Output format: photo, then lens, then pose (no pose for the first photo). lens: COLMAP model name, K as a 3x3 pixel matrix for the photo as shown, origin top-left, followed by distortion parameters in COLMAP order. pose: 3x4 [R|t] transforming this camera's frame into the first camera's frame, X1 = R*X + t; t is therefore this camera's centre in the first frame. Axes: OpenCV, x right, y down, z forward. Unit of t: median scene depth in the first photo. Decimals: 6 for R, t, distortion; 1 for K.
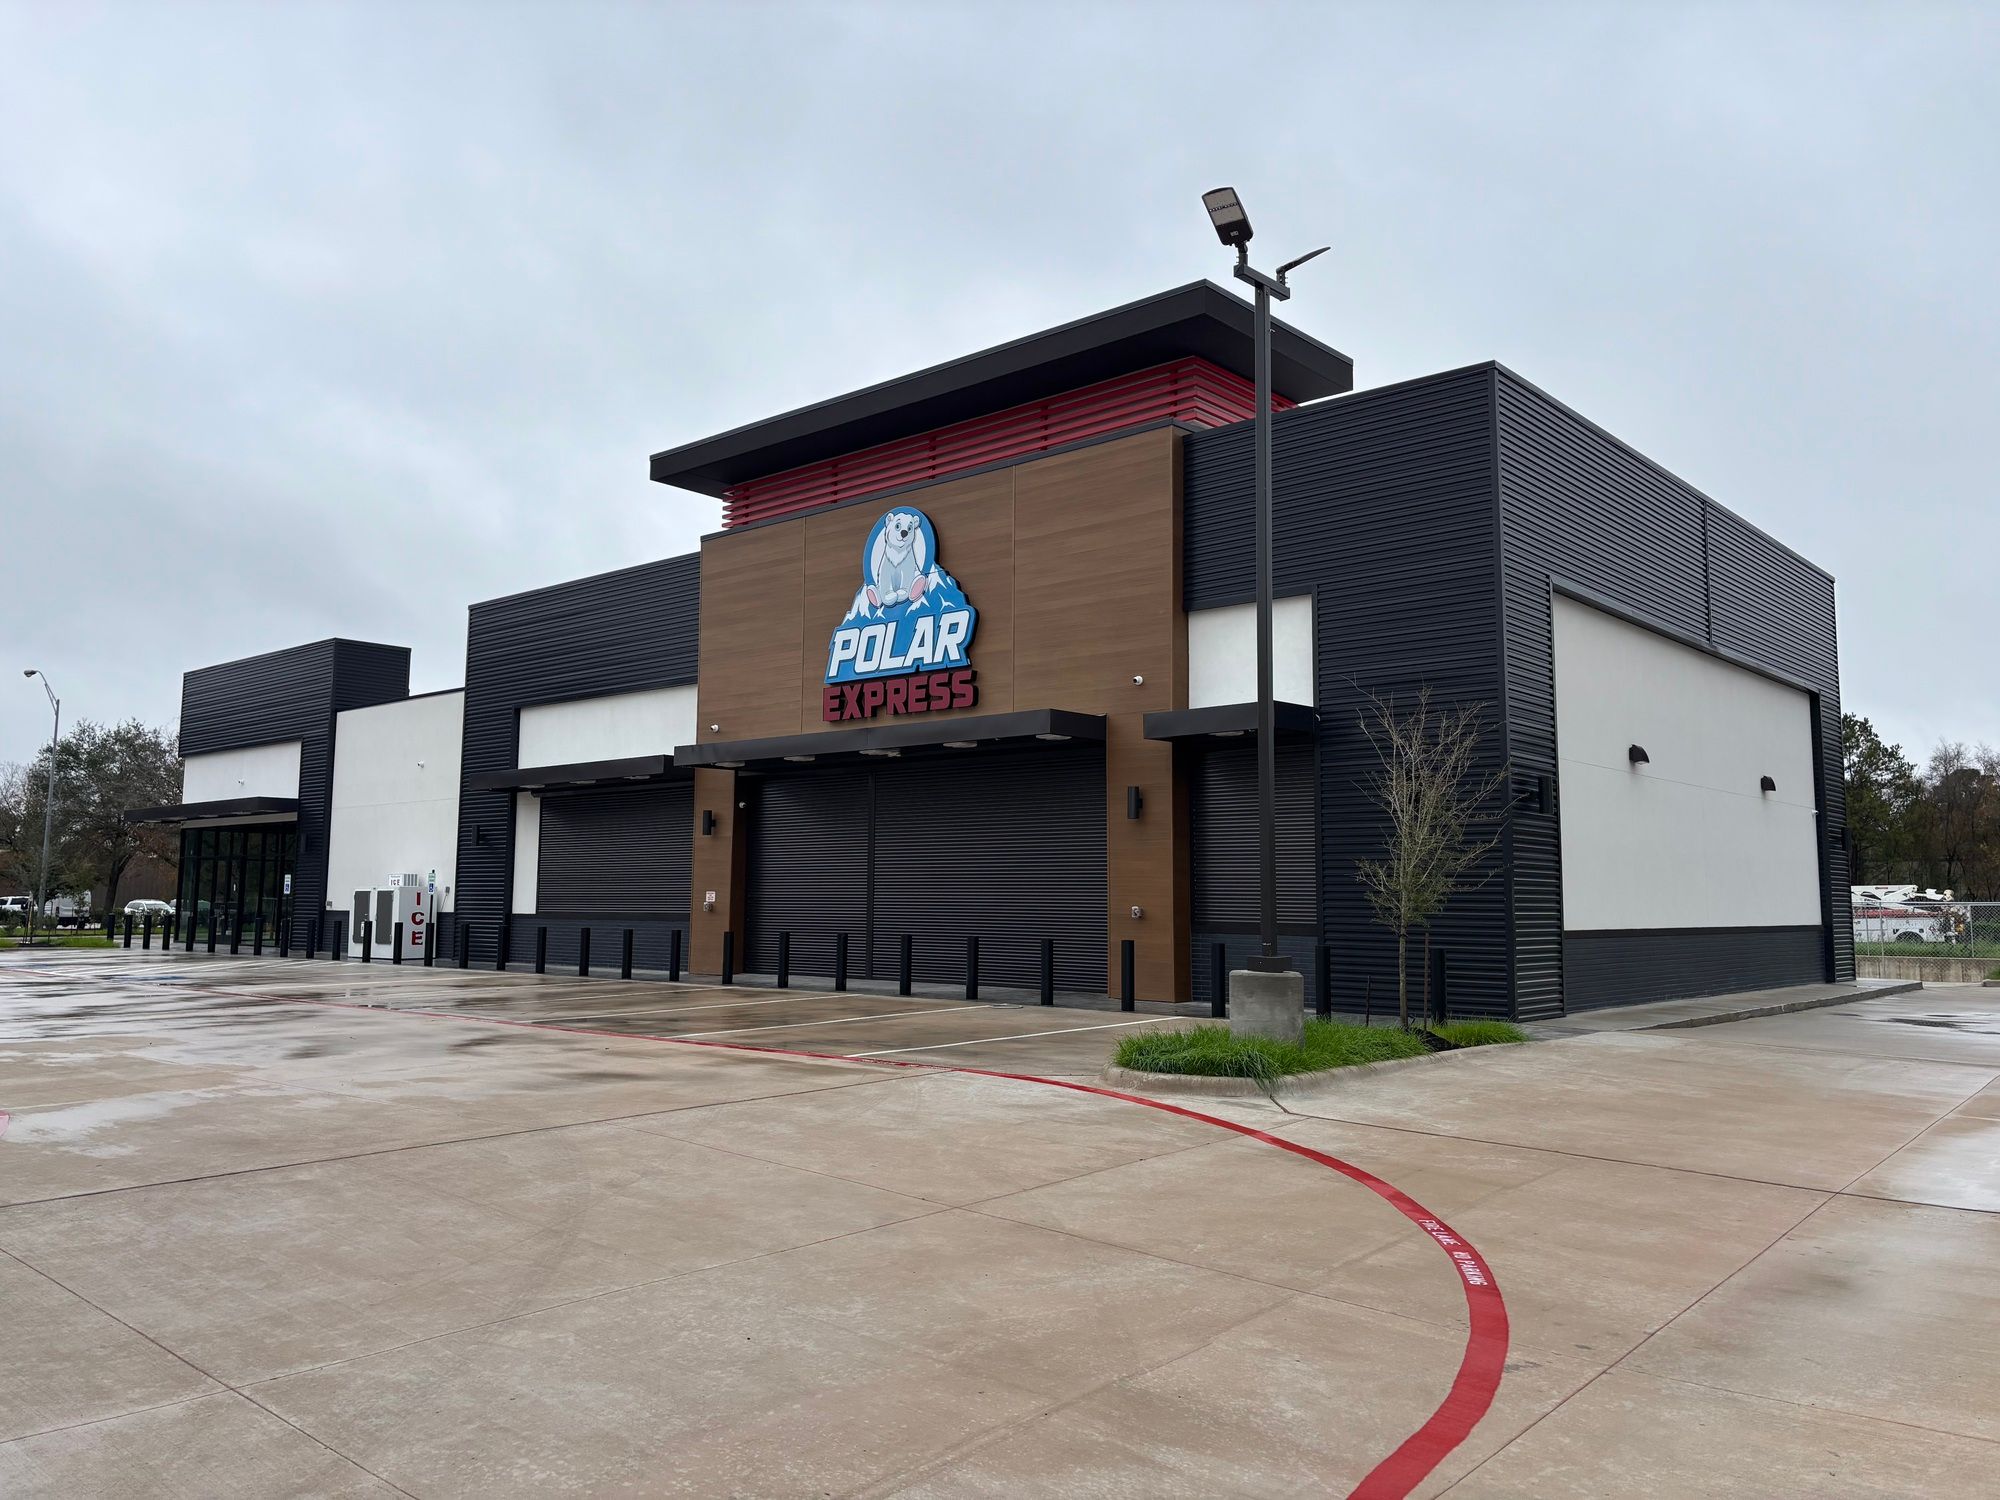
lens RADIAL K [[1506.9, 0, 986.8], [0, 1506.9, 750.9], [0, 0, 1]] dist [0.051827, -0.043080]
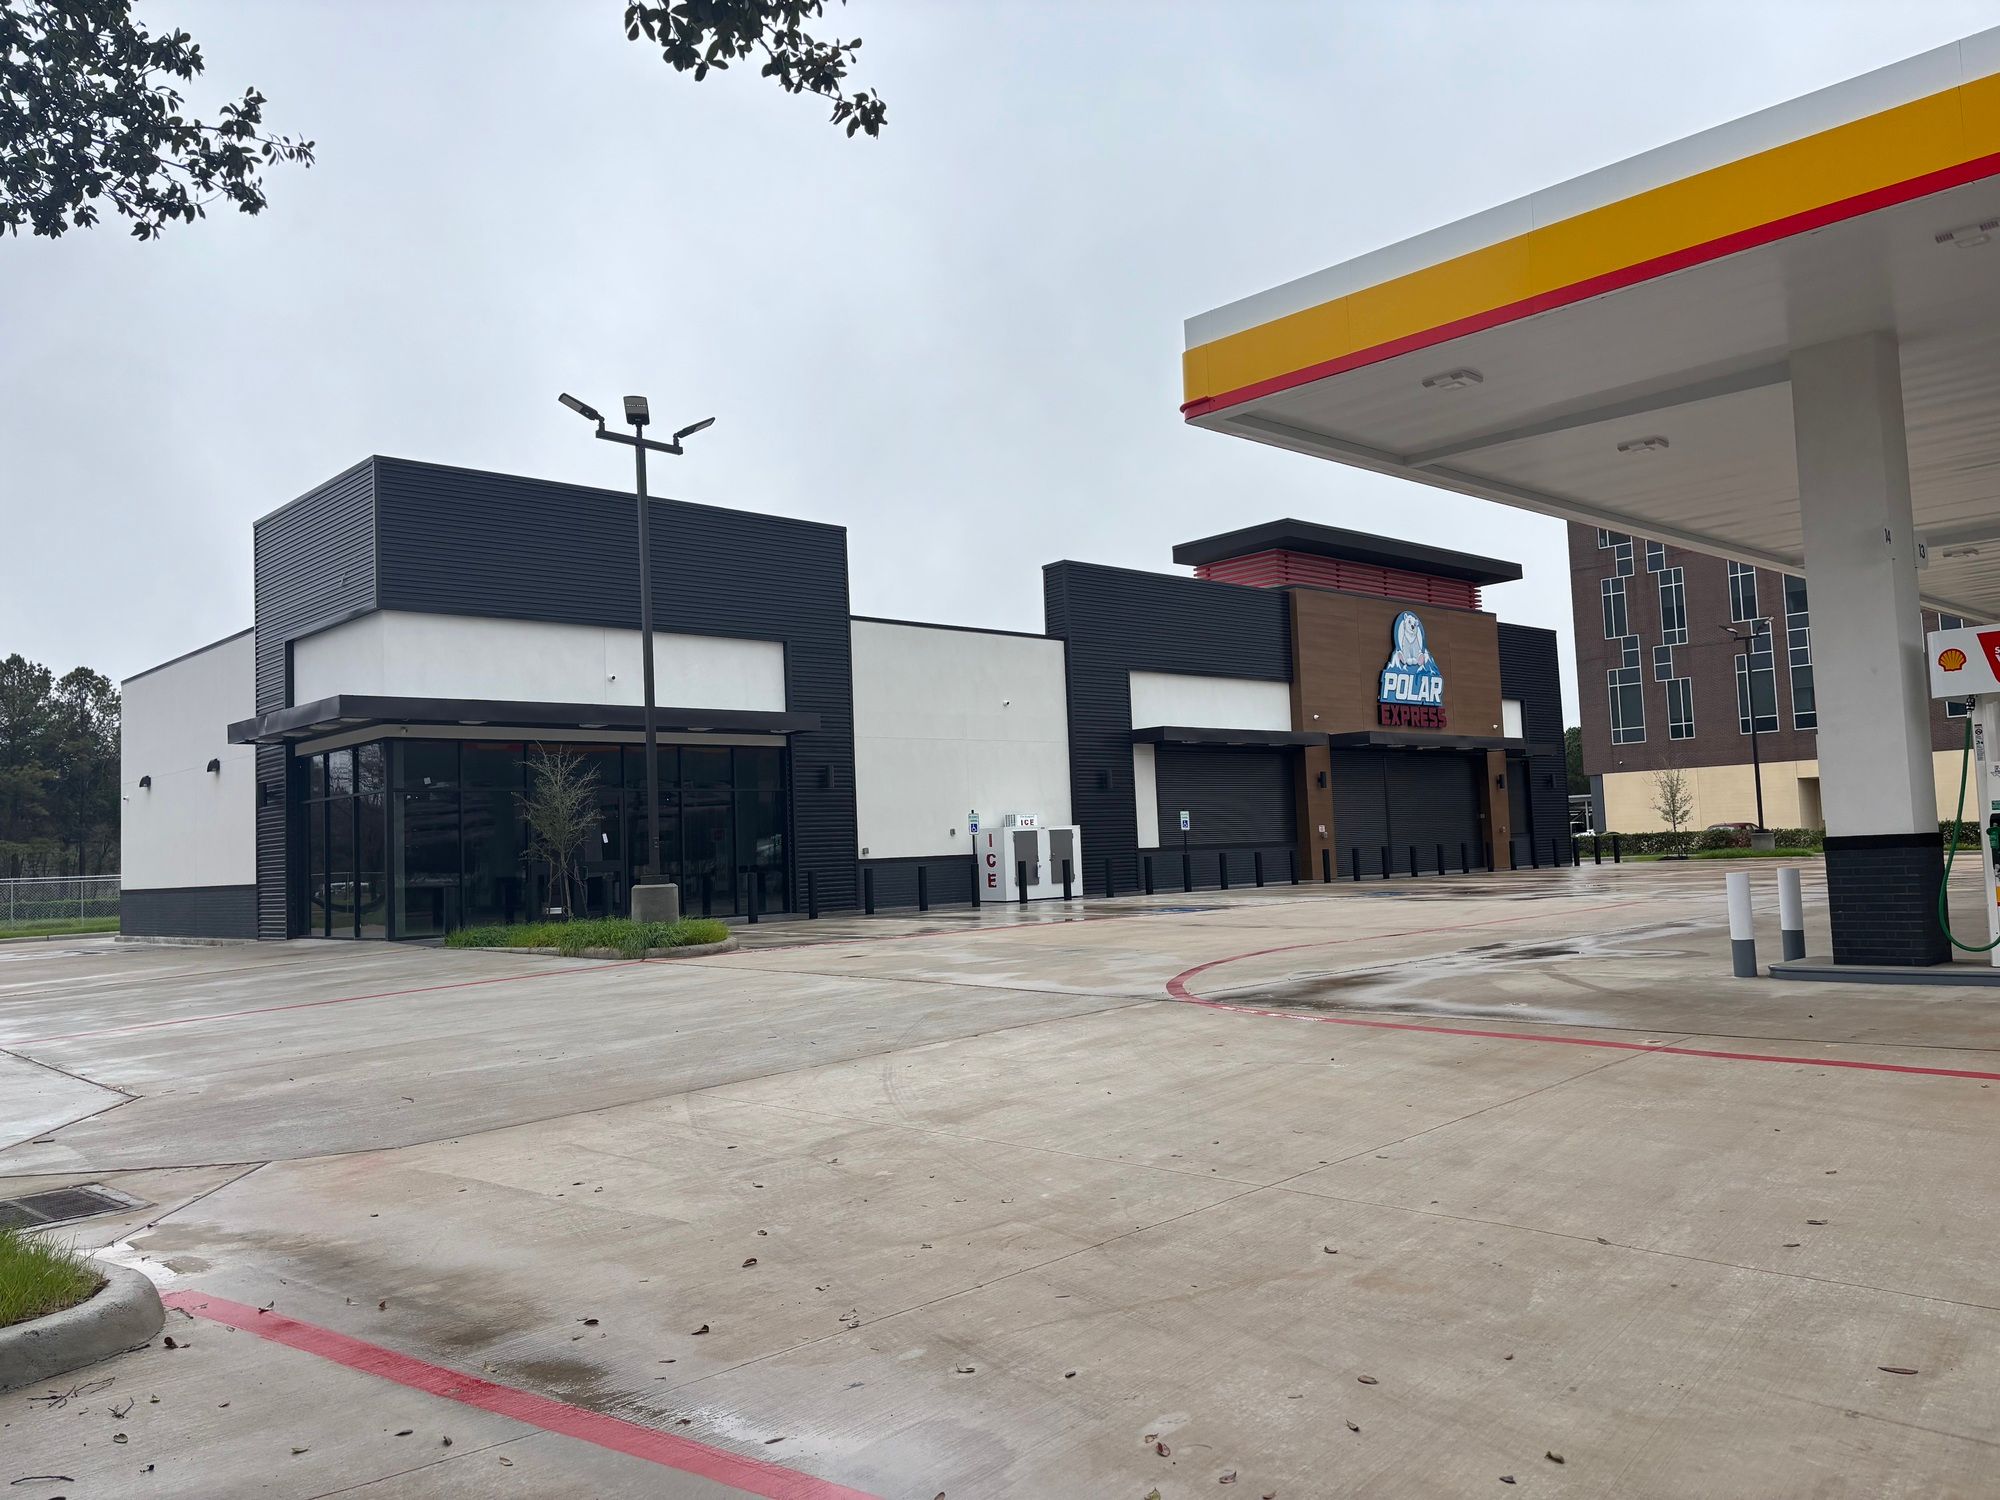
lens RADIAL K [[1506.9, 0, 986.8], [0, 1506.9, 750.9], [0, 0, 1]] dist [0.051827, -0.043080]
pose [[0.099625, 0.050103, 0.993763, -1.915598], [-0.065723, 0.996882, -0.043671, 0.119050], [-0.992852, -0.060963, 0.102607, 1.311910]]
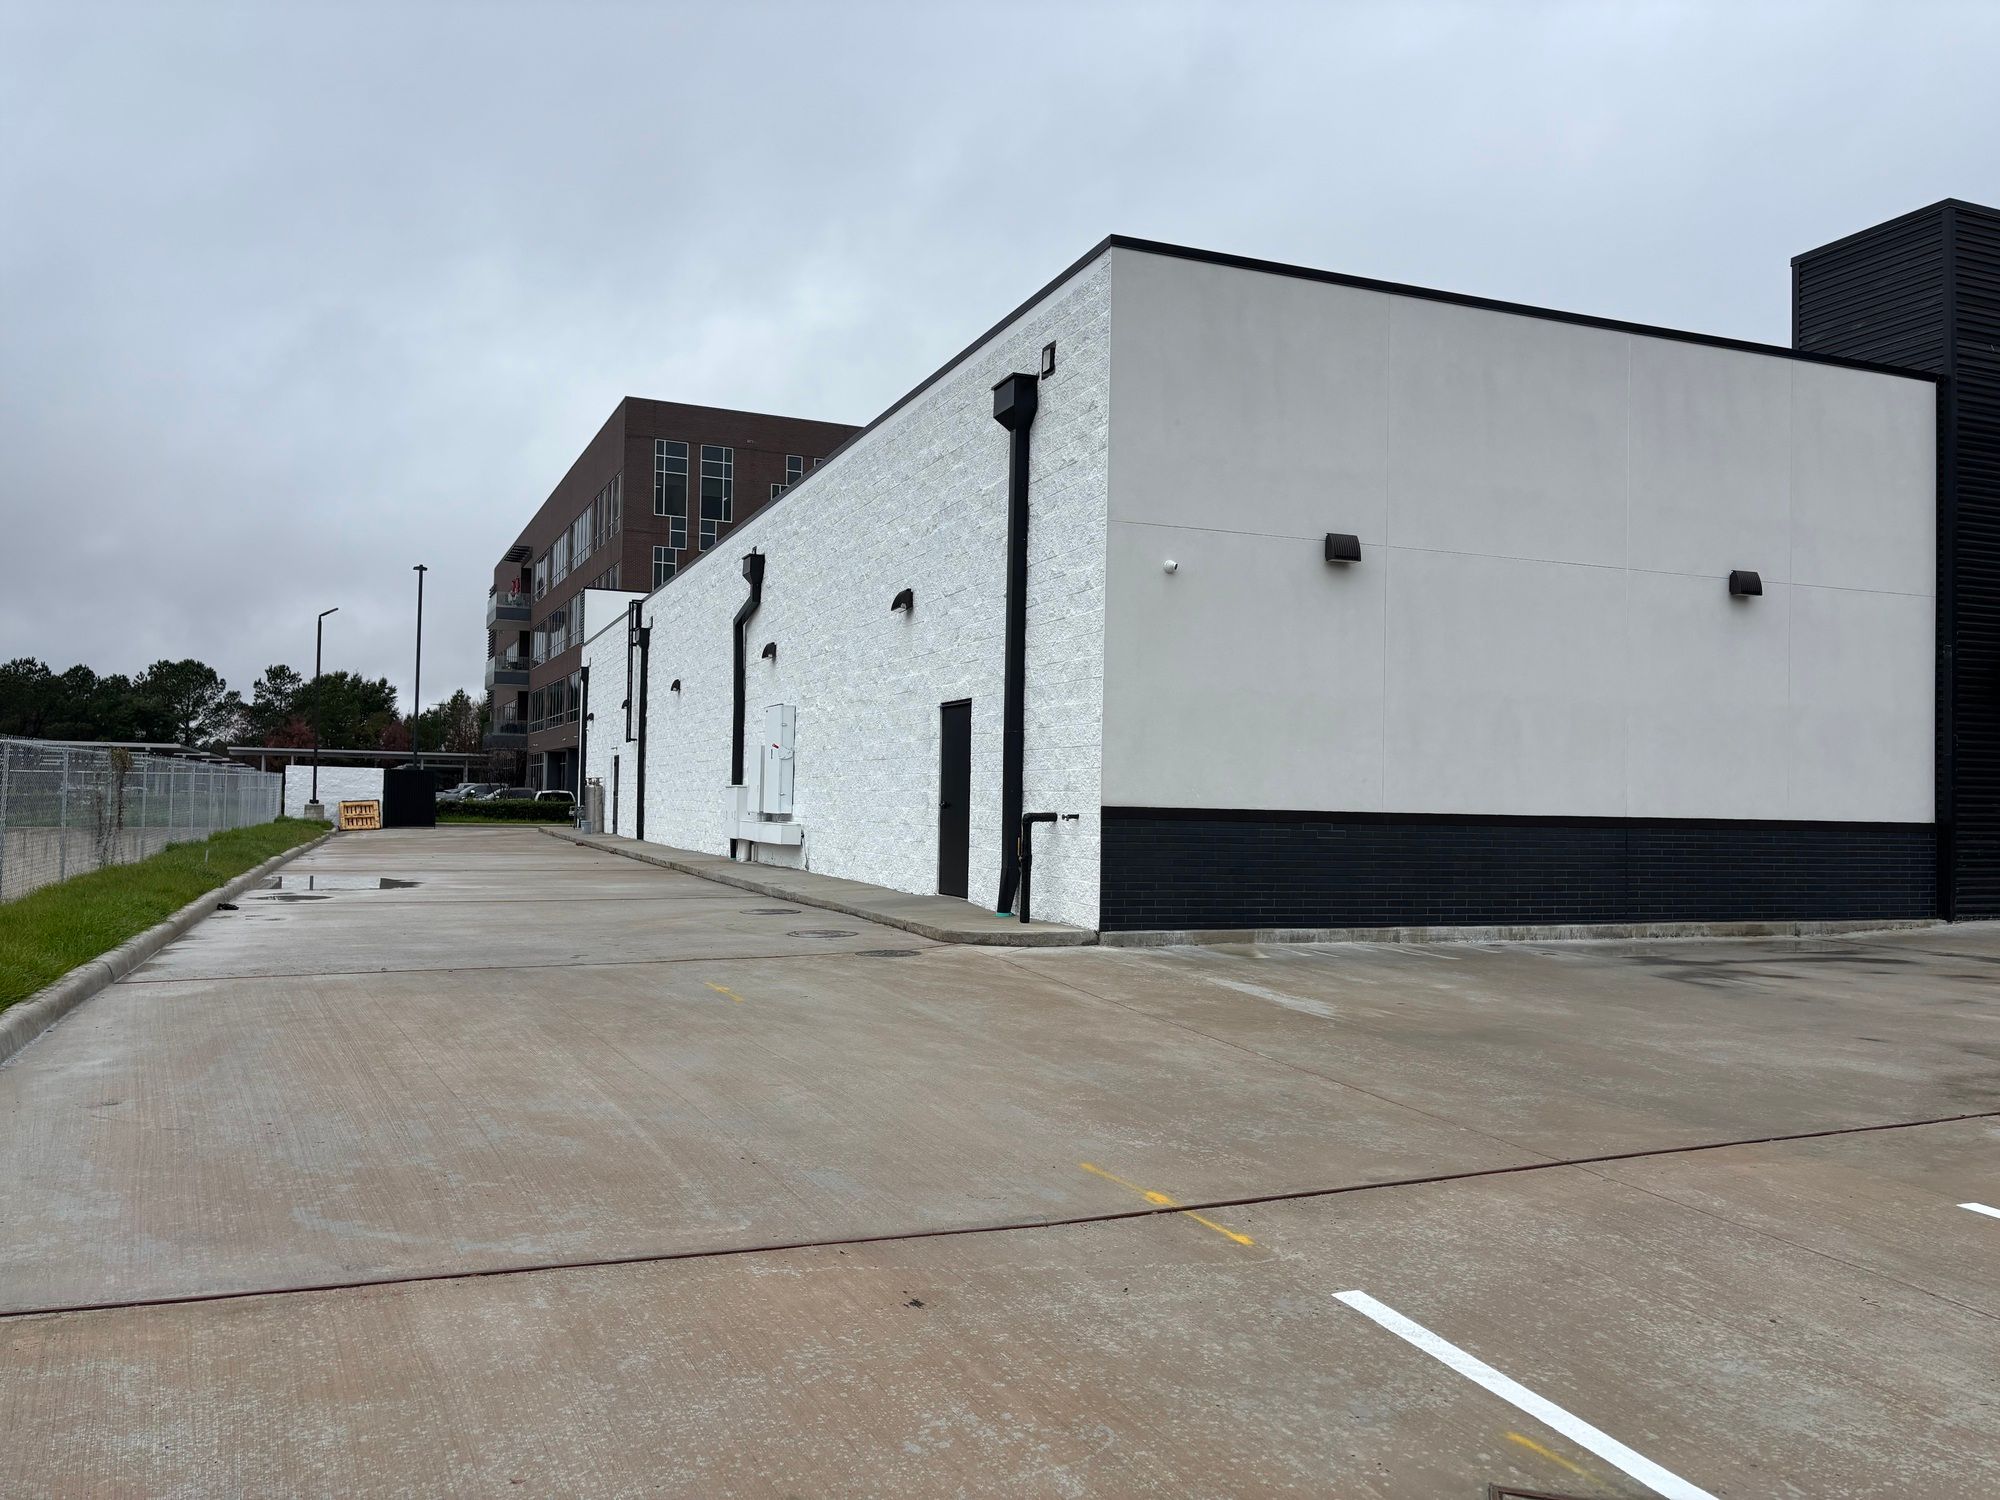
lens RADIAL K [[1505.6, 0, 988.3], [0, 1505.6, 757.1], [0, 0, 1]] dist [0.056993, -0.050755]
pose [[-0.886770, -0.017583, 0.461876, -0.751277], [-0.081701, 0.989504, -0.119190, 0.290219], [-0.454932, -0.143430, -0.878900, 2.751199]]
